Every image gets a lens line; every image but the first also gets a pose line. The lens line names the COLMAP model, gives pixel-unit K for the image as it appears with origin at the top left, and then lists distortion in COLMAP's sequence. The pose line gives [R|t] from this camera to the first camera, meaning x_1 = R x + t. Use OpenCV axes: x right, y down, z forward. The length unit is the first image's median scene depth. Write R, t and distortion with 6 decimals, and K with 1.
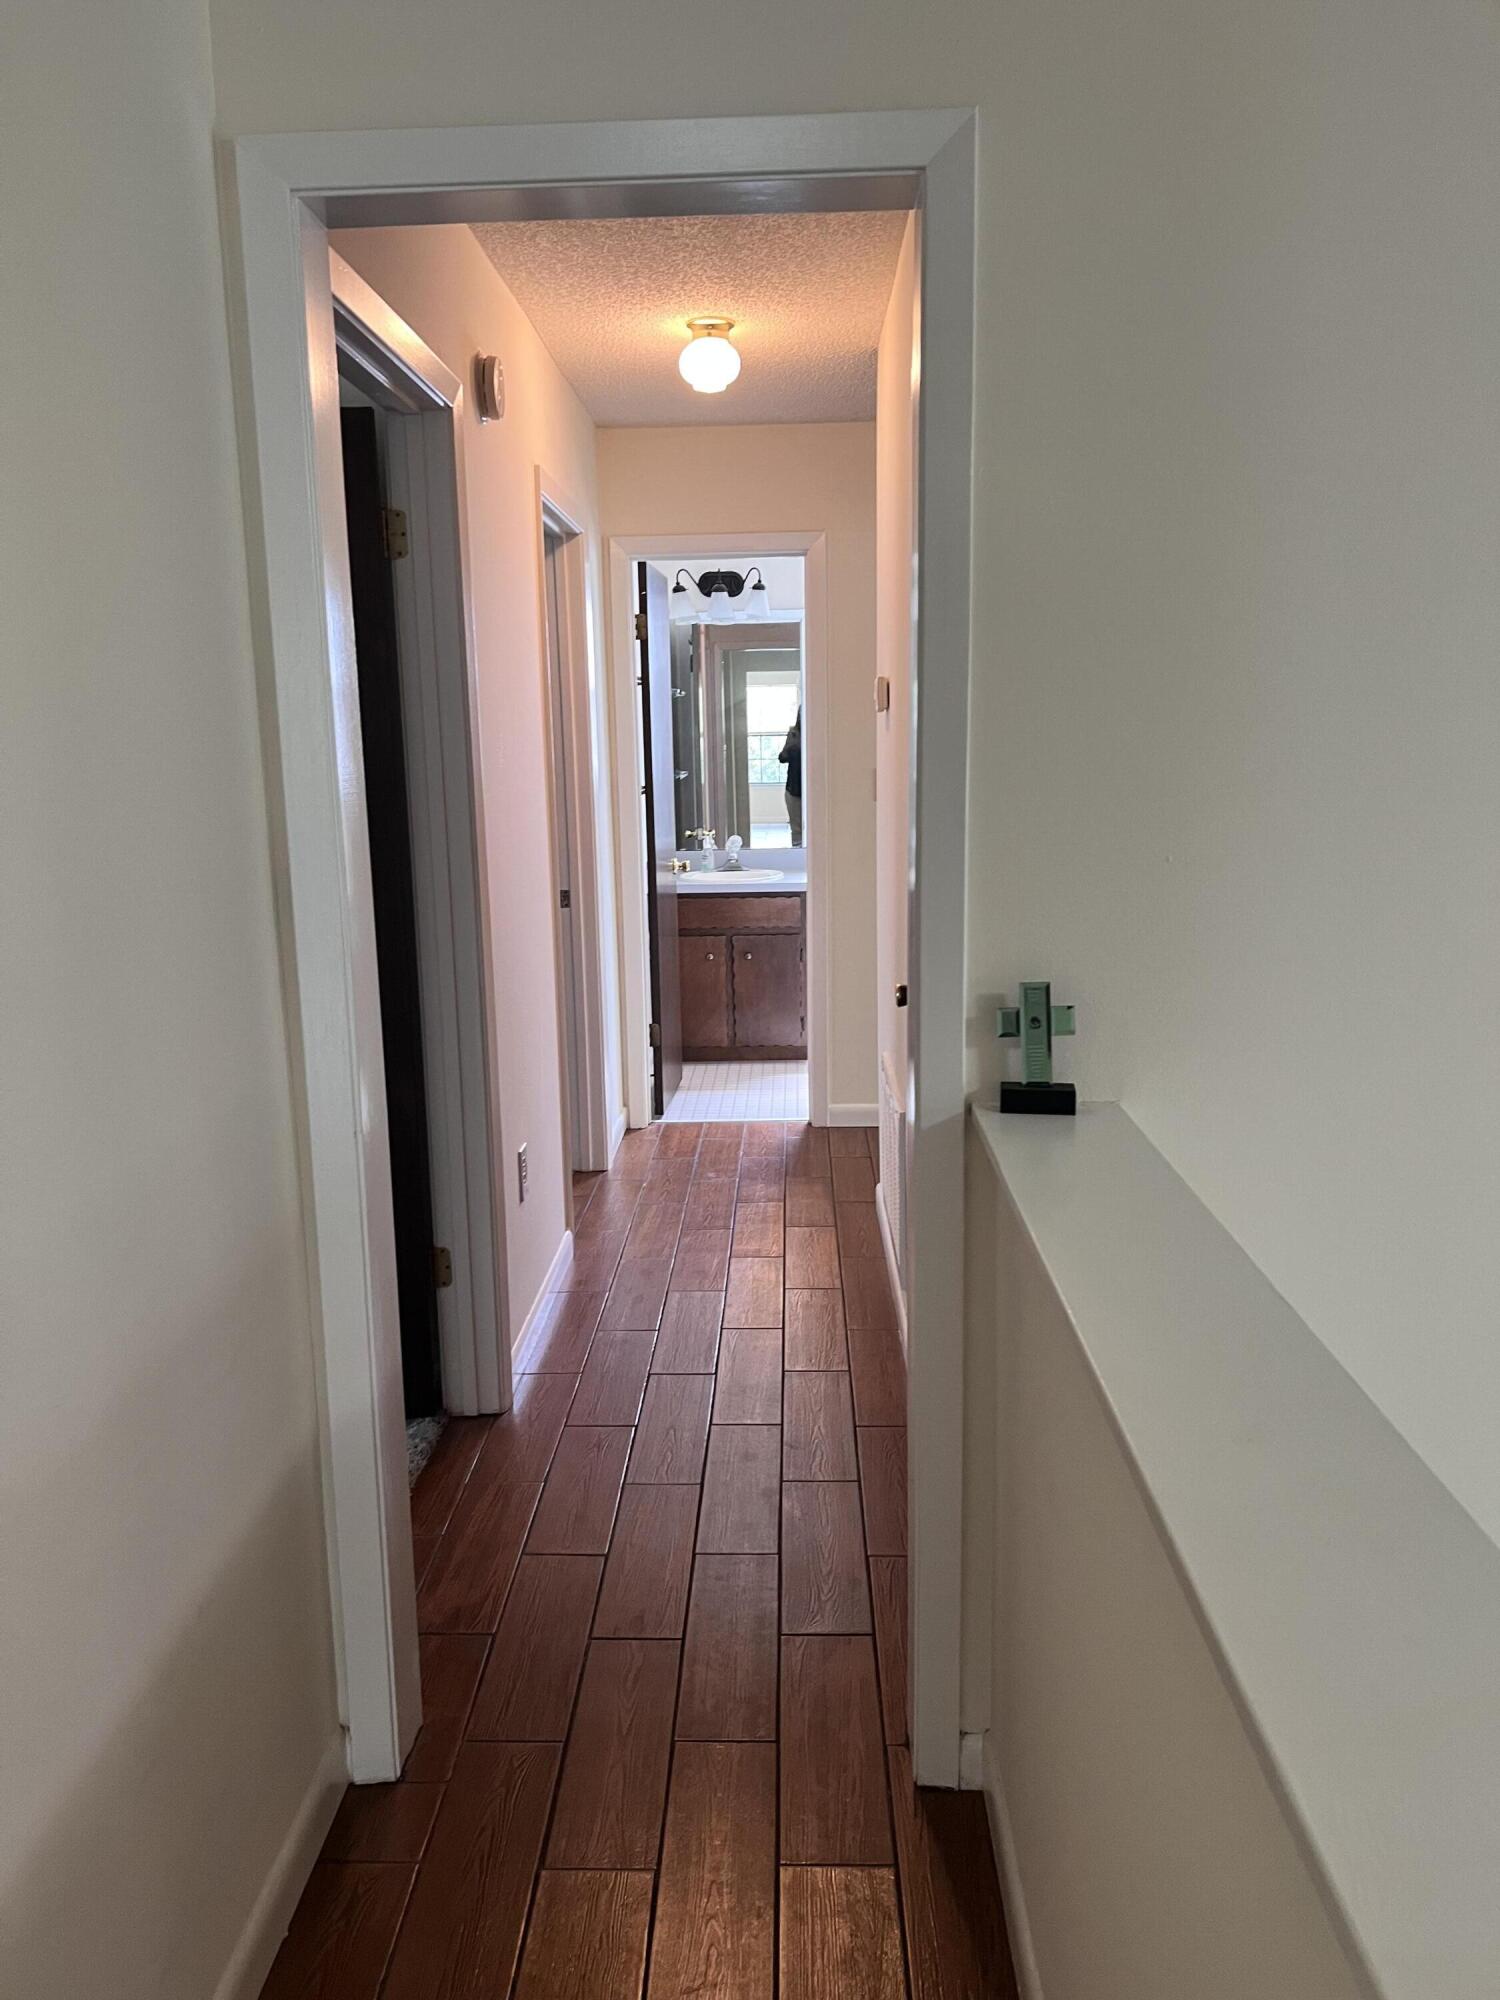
lens RADIAL K [[1499.6, 0, 750.0], [0, 1499.6, 1000.0], [0, 0, 1]] dist [0.059439, -0.002296]
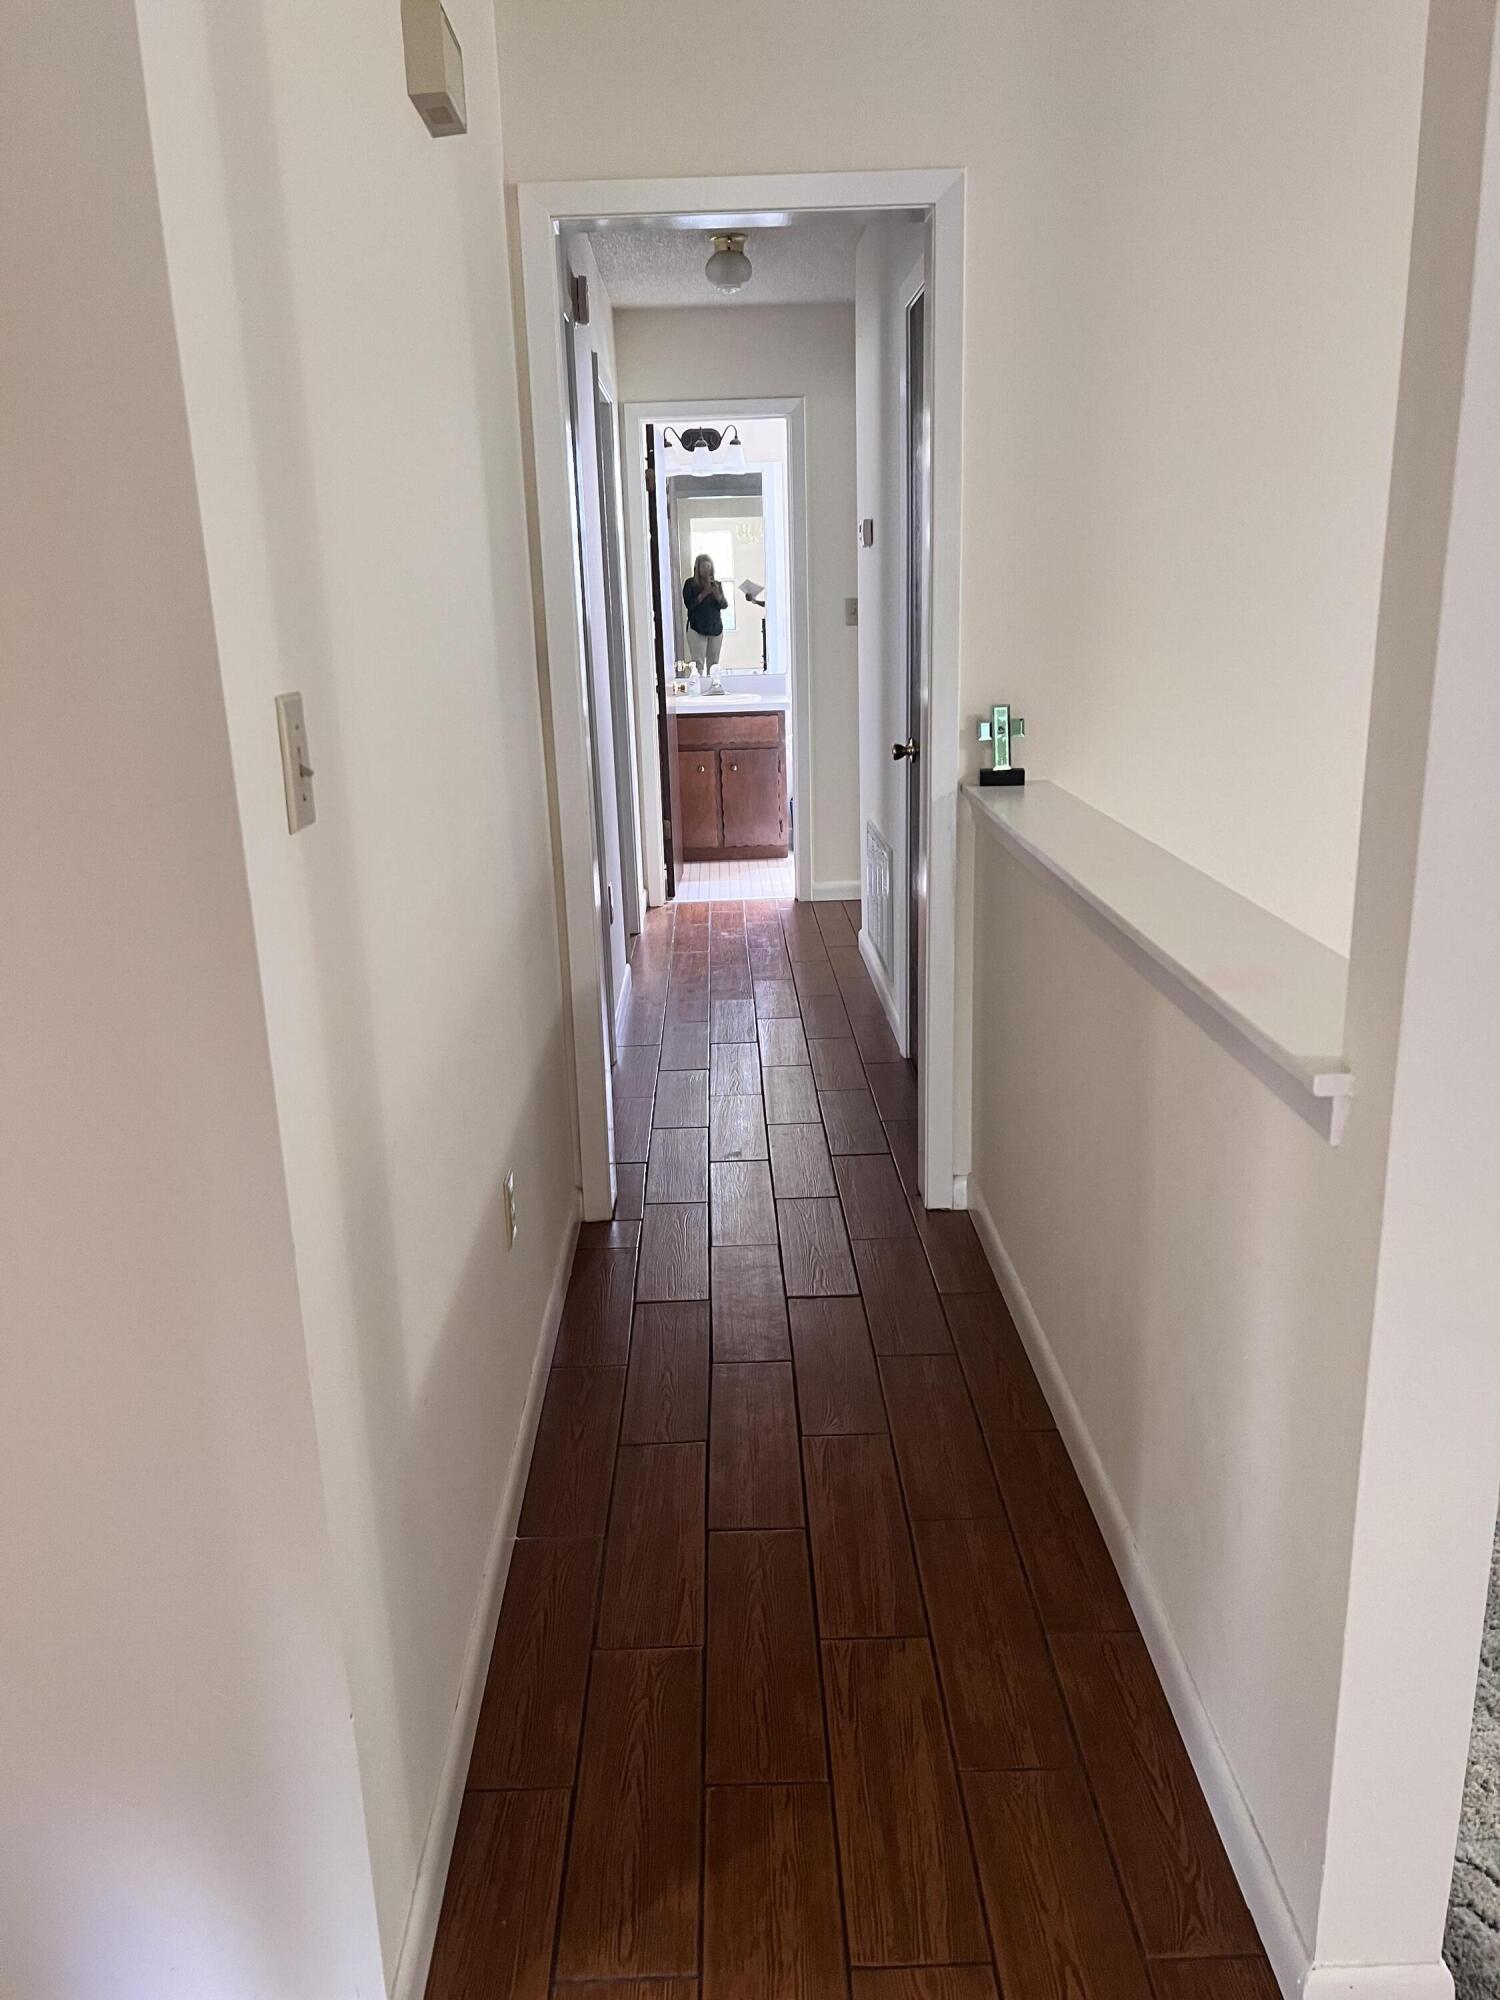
lens RADIAL K [[1499.6, 0, 750.0], [0, 1499.6, 1000.0], [0, 0, 1]] dist [0.059439, -0.002296]
pose [[0.998568, -0.027484, 0.045905, -0.050644], [0.023069, 0.995297, 0.094083, 0.043493], [-0.048275, -0.092889, 0.994505, -0.197803]]
